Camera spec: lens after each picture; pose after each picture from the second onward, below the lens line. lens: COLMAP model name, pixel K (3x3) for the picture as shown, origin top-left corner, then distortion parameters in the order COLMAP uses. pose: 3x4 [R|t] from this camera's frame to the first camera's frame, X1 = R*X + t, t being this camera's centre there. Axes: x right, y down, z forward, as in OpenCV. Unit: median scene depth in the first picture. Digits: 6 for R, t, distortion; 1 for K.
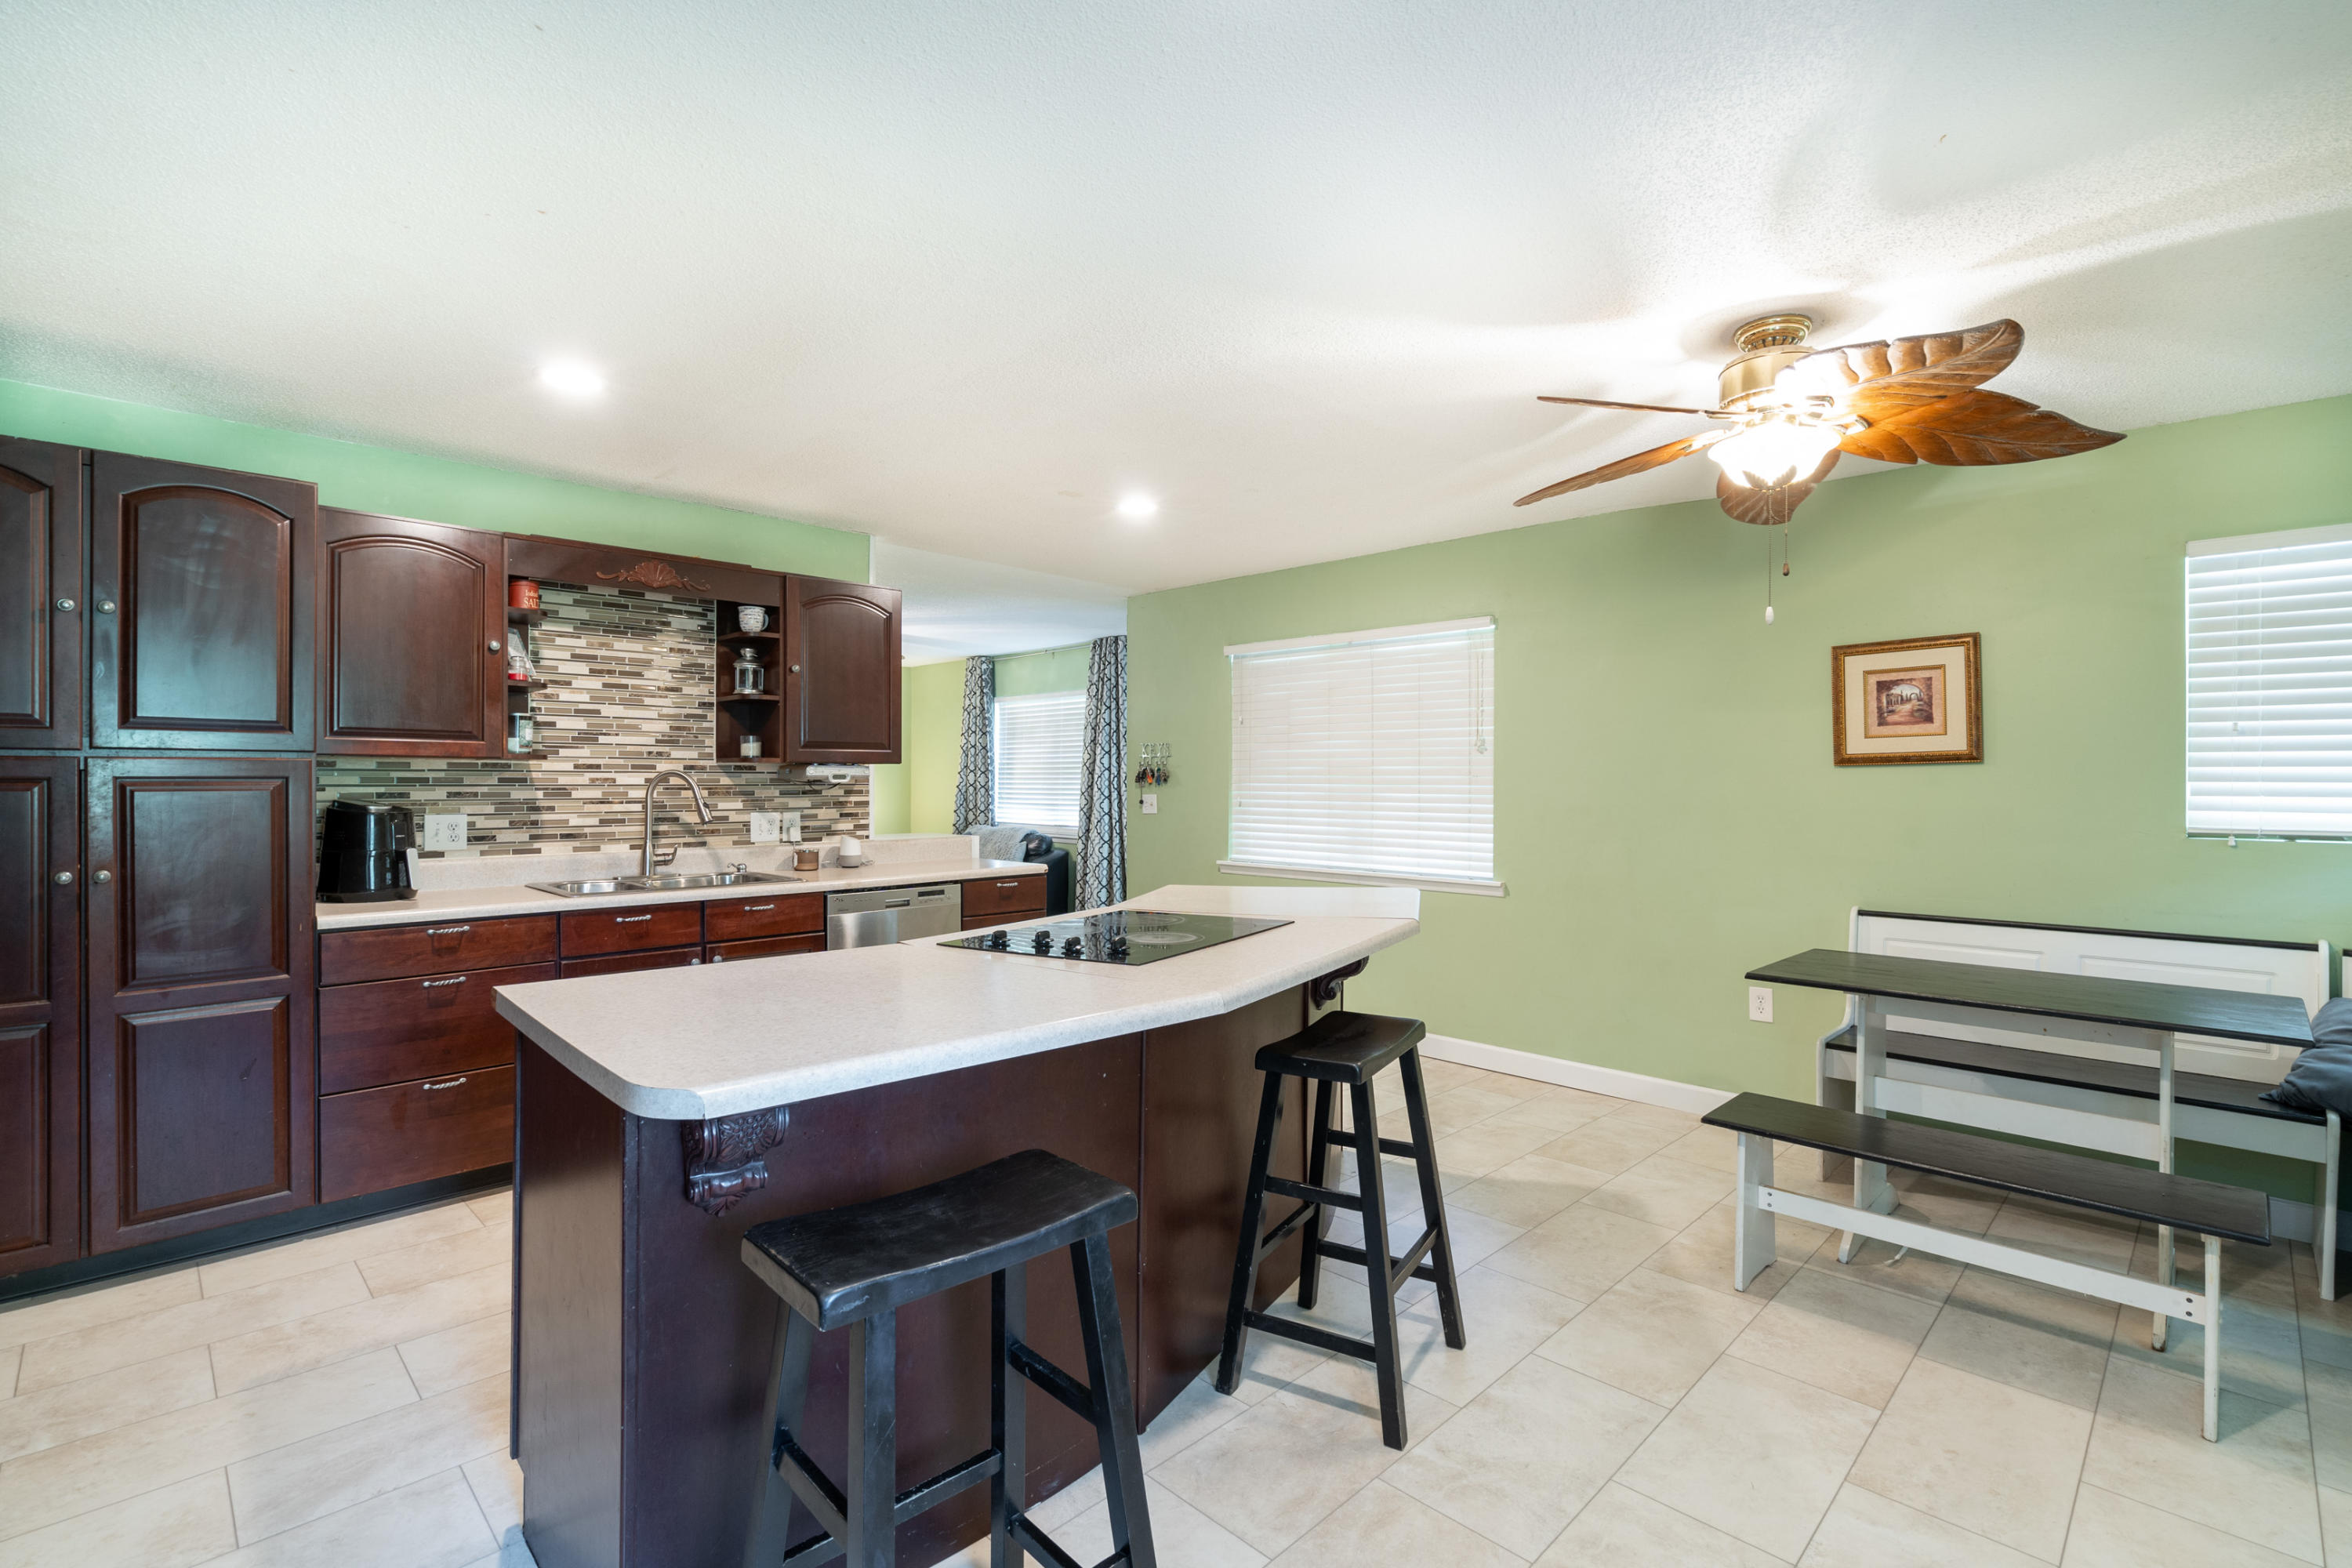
lens RADIAL K [[1077.4, 0, 1176.0], [0, 1077.4, 784.0], [0, 0, 1]] dist [-0.001290, 0.000302]
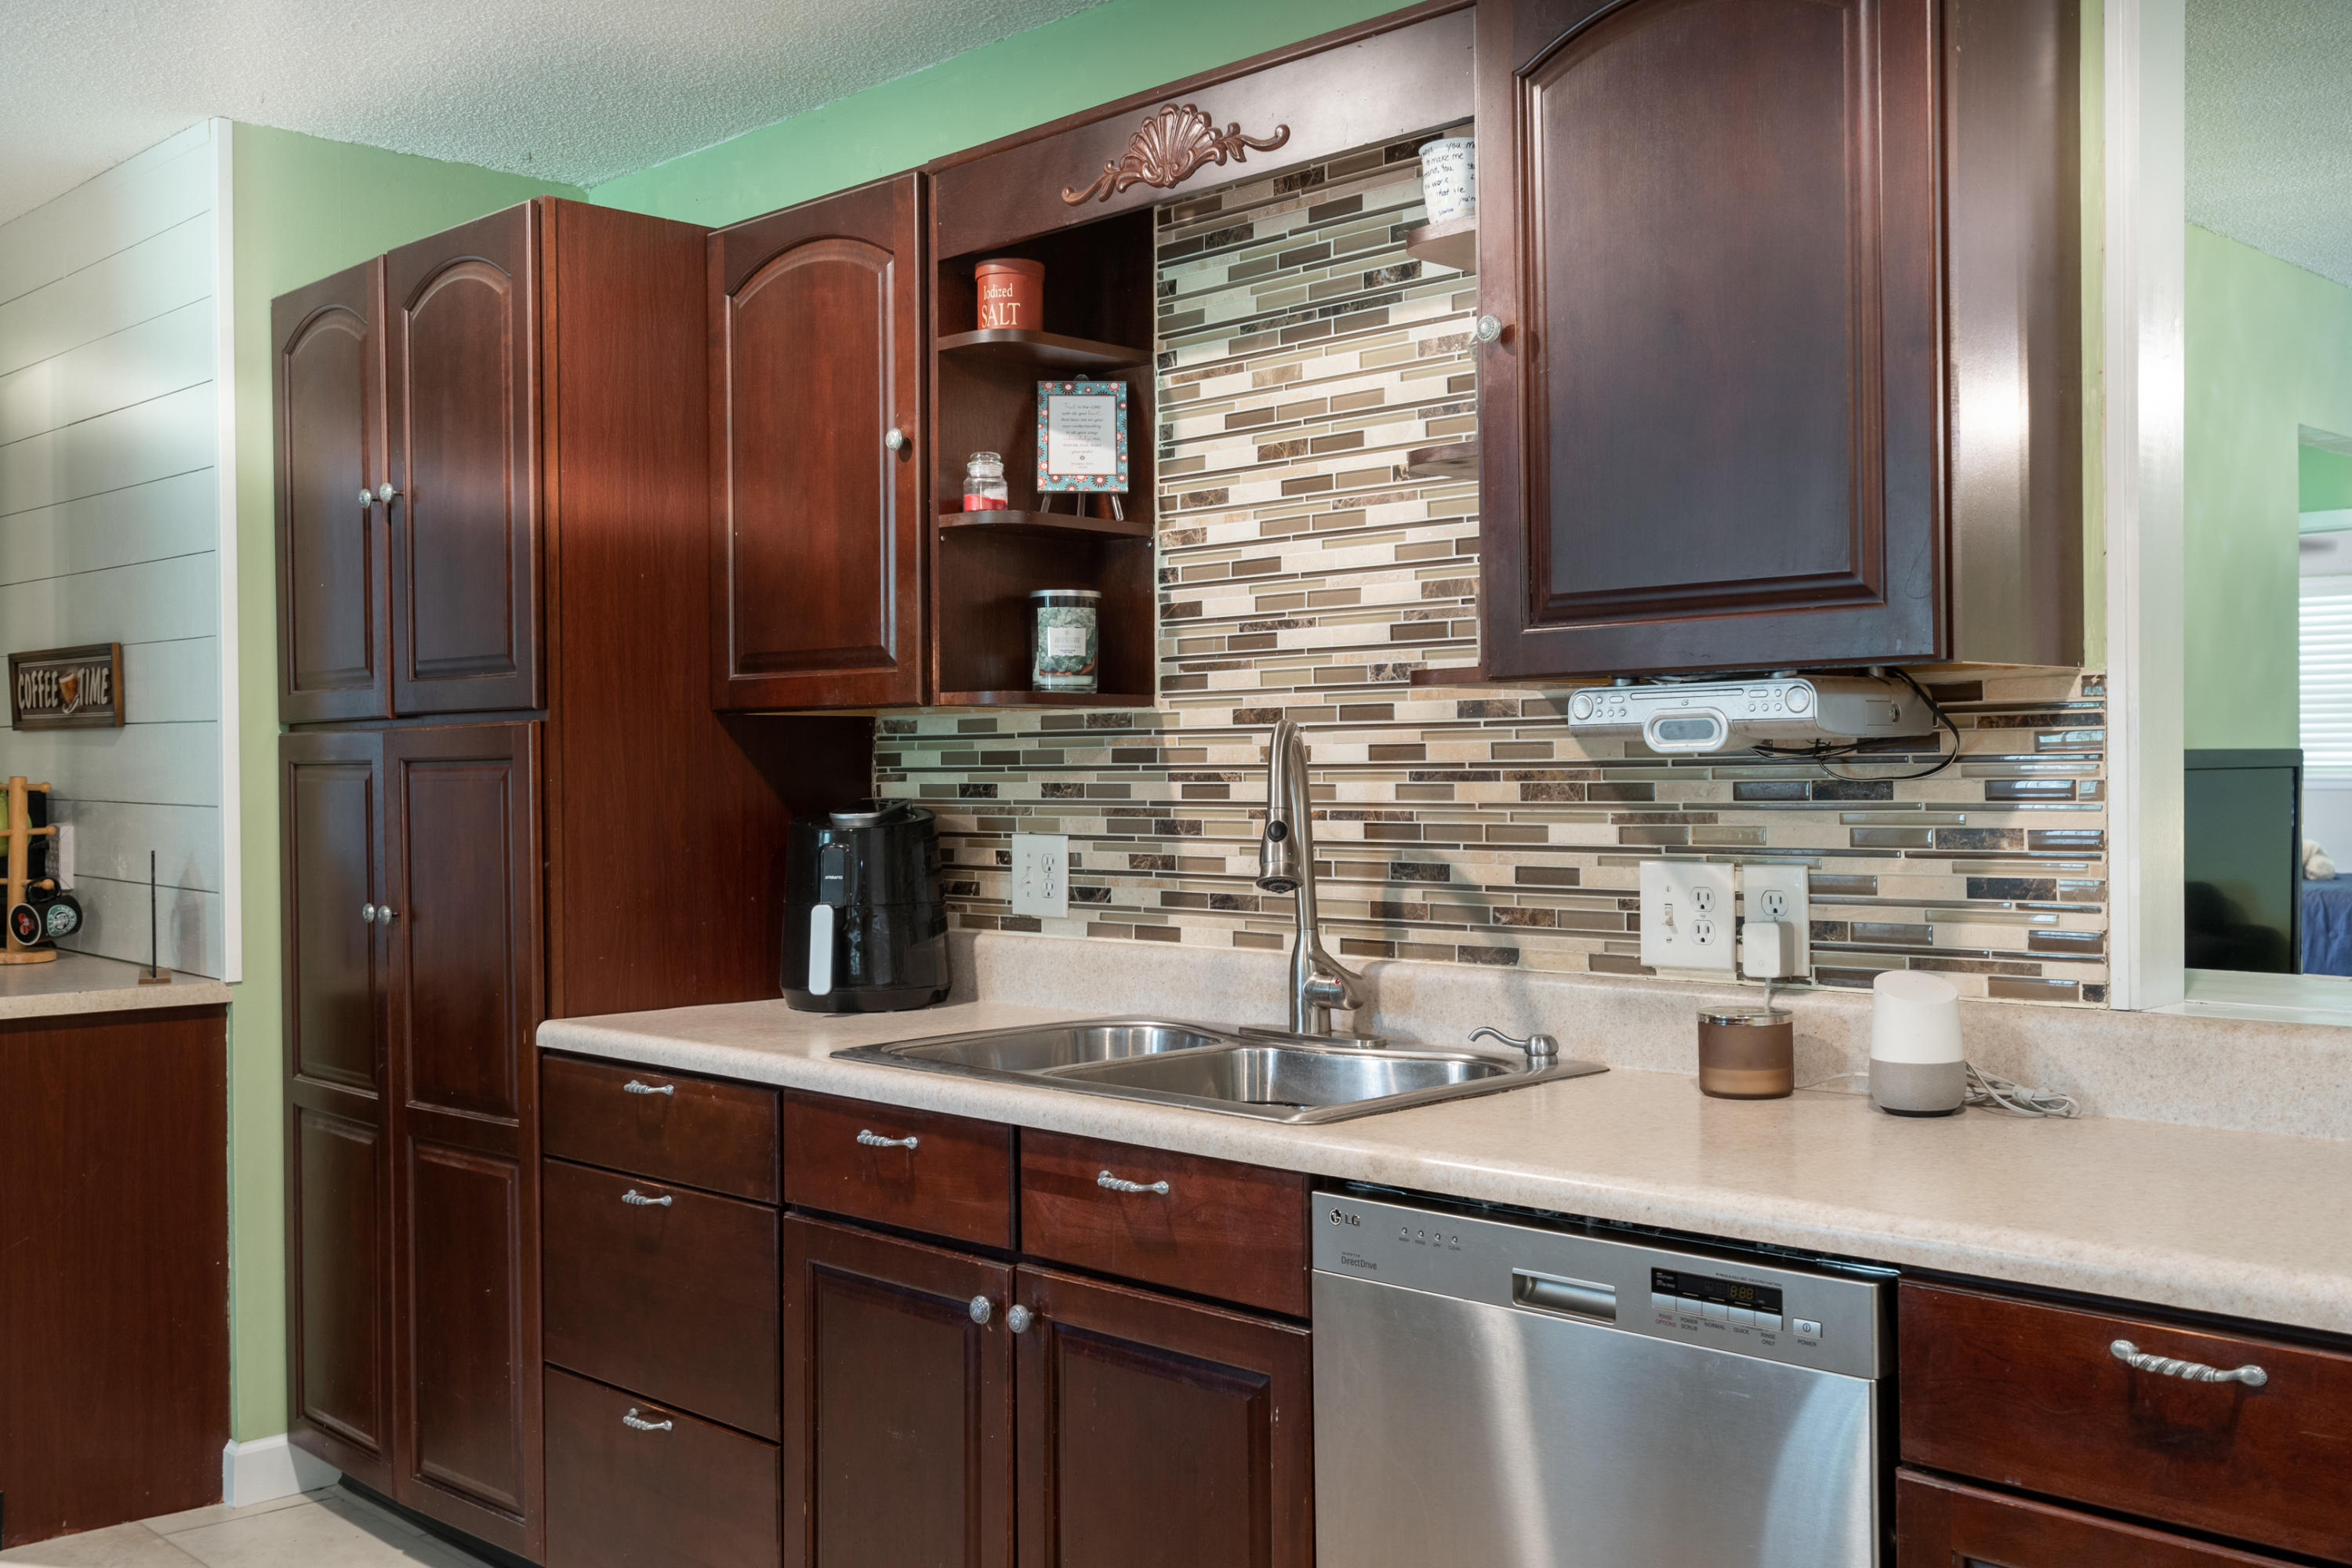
lens RADIAL K [[2228.4, 0, 1176.0], [0, 2228.4, 784.0], [0, 0, 1]] dist [0.006041, -0.000475]
pose [[-0.006993, 0.006173, -0.999956, 0.207326], [0.006711, 0.999959, 0.006126, 0.002097], [0.999953, -0.006668, -0.007035, 0.950230]]
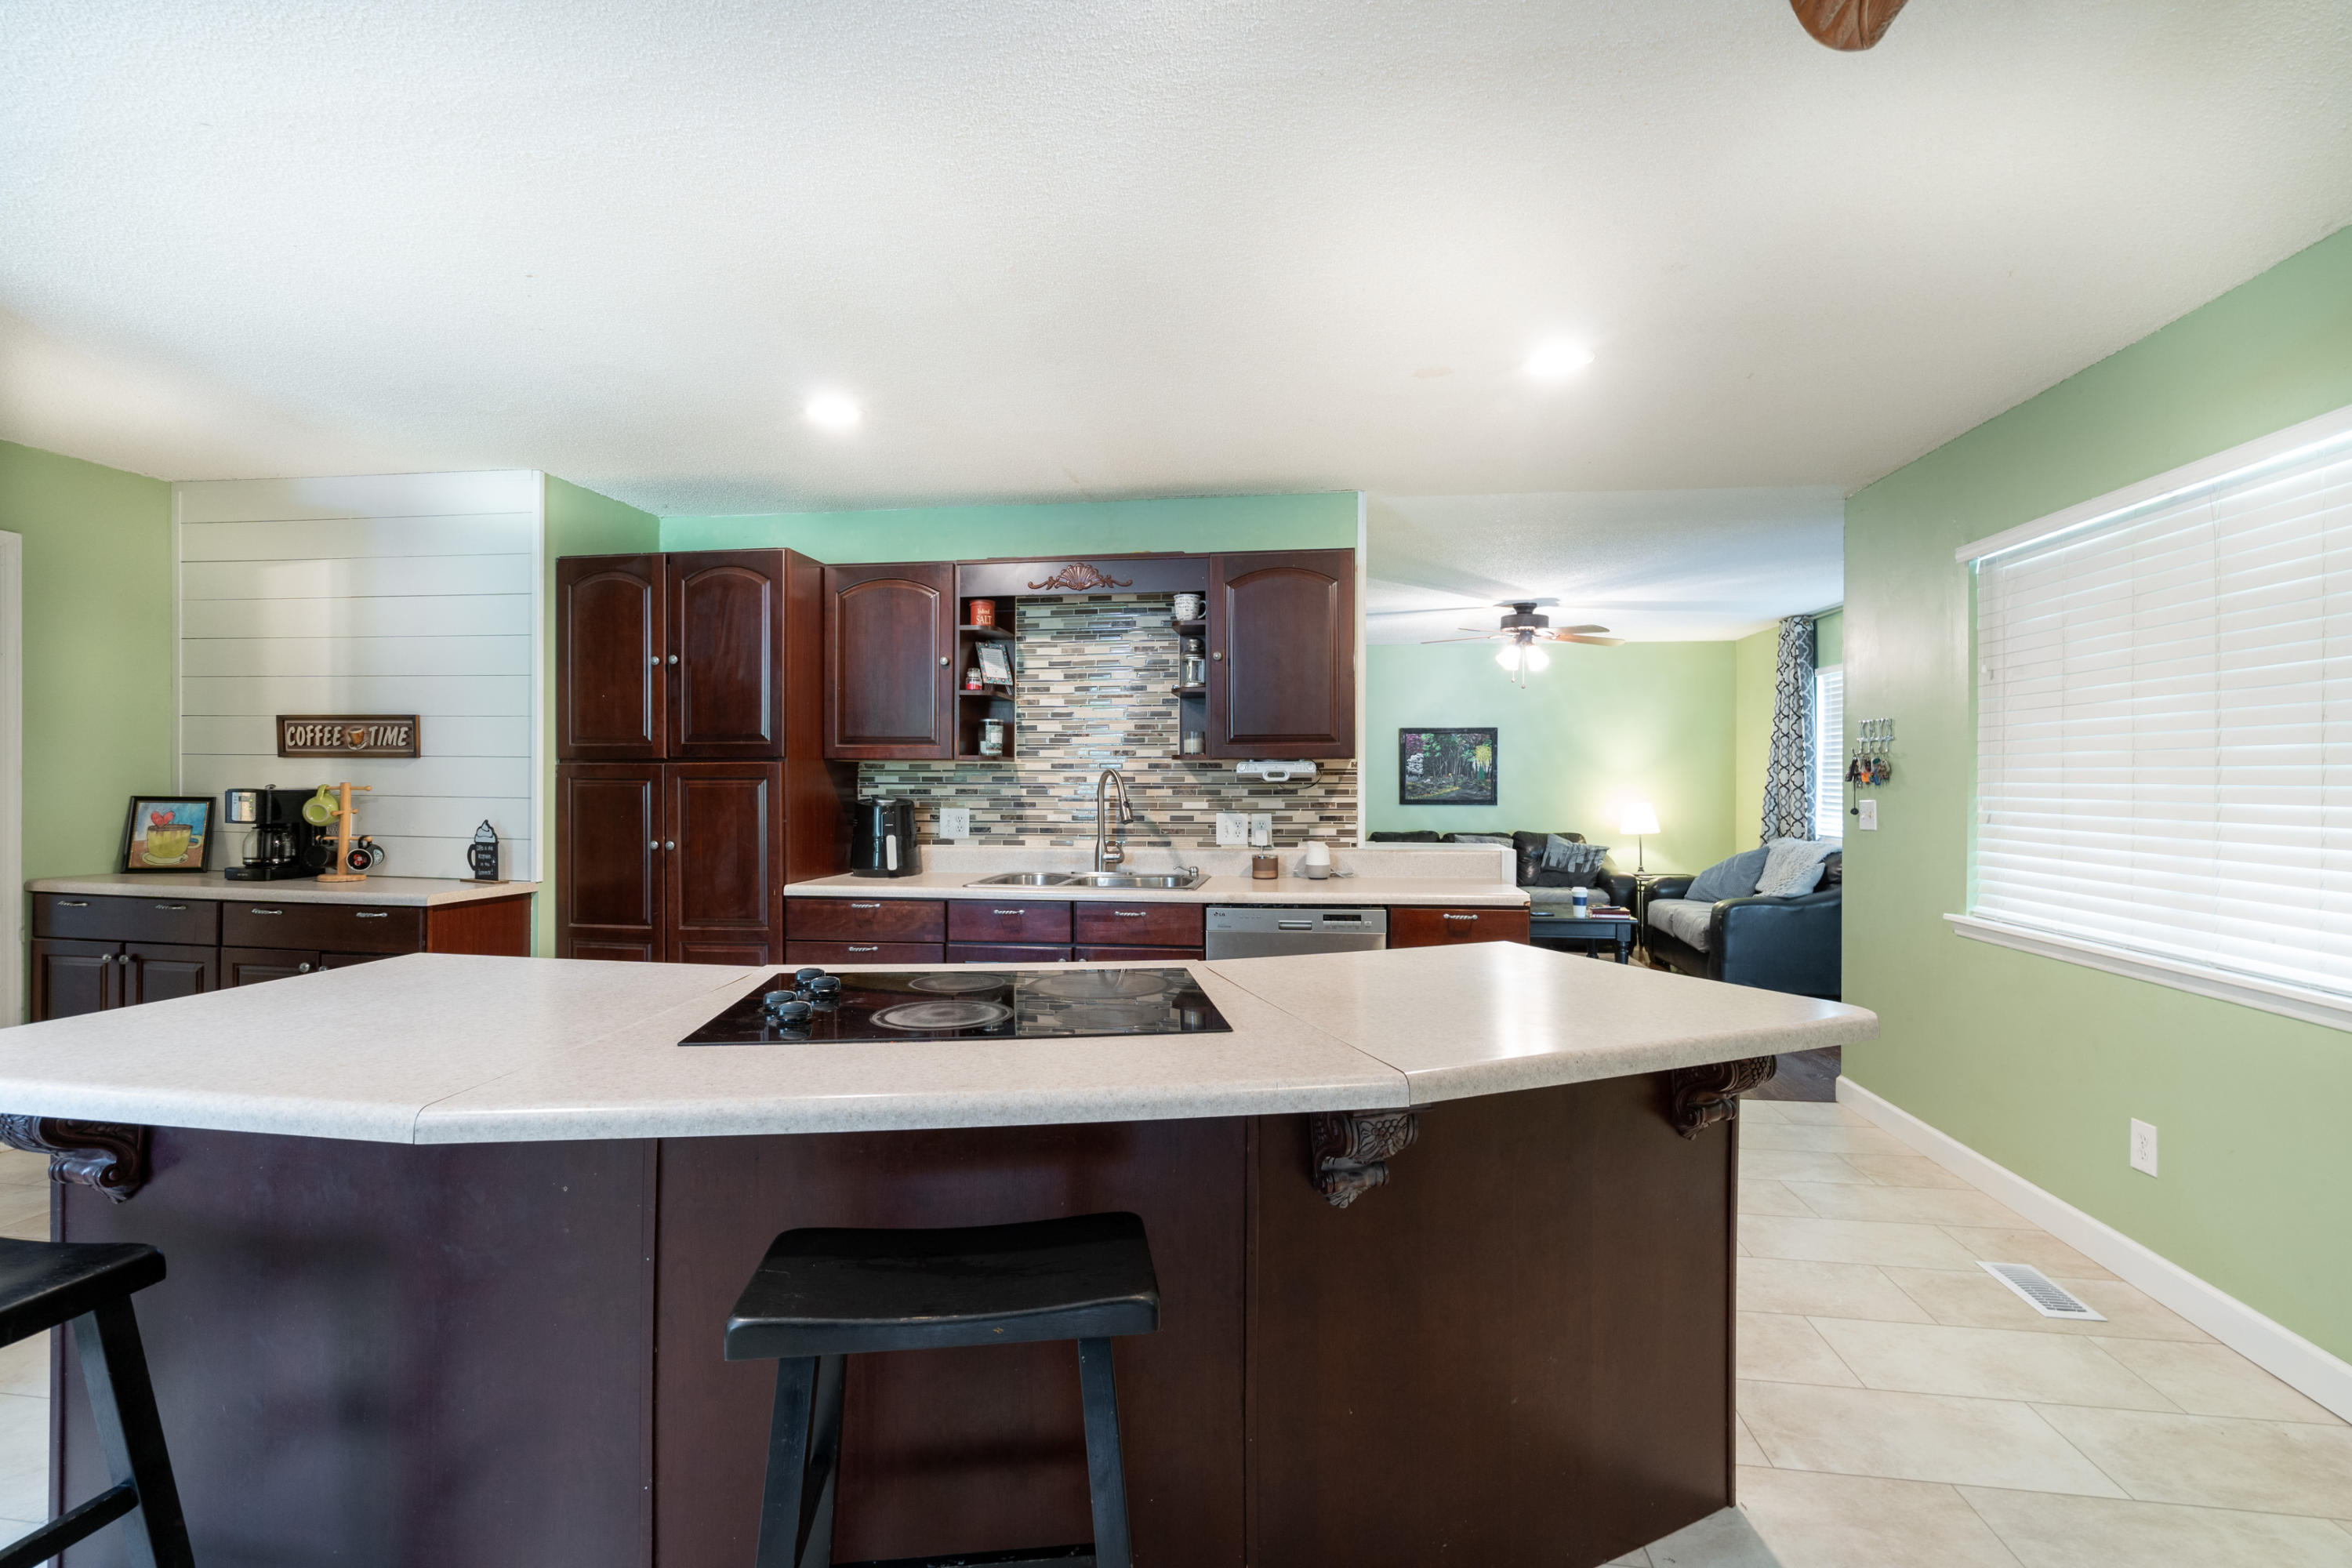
lens RADIAL K [[1077.4, 0, 1176.0], [0, 1077.4, 784.0], [0, 0, 1]] dist [-0.001290, 0.000302]
pose [[0.594188, 0.000983, -0.804326, 0.369471], [-0.001768, 0.999998, -0.000084, 0.001374], [0.804324, 0.001473, 0.594189, 0.442847]]
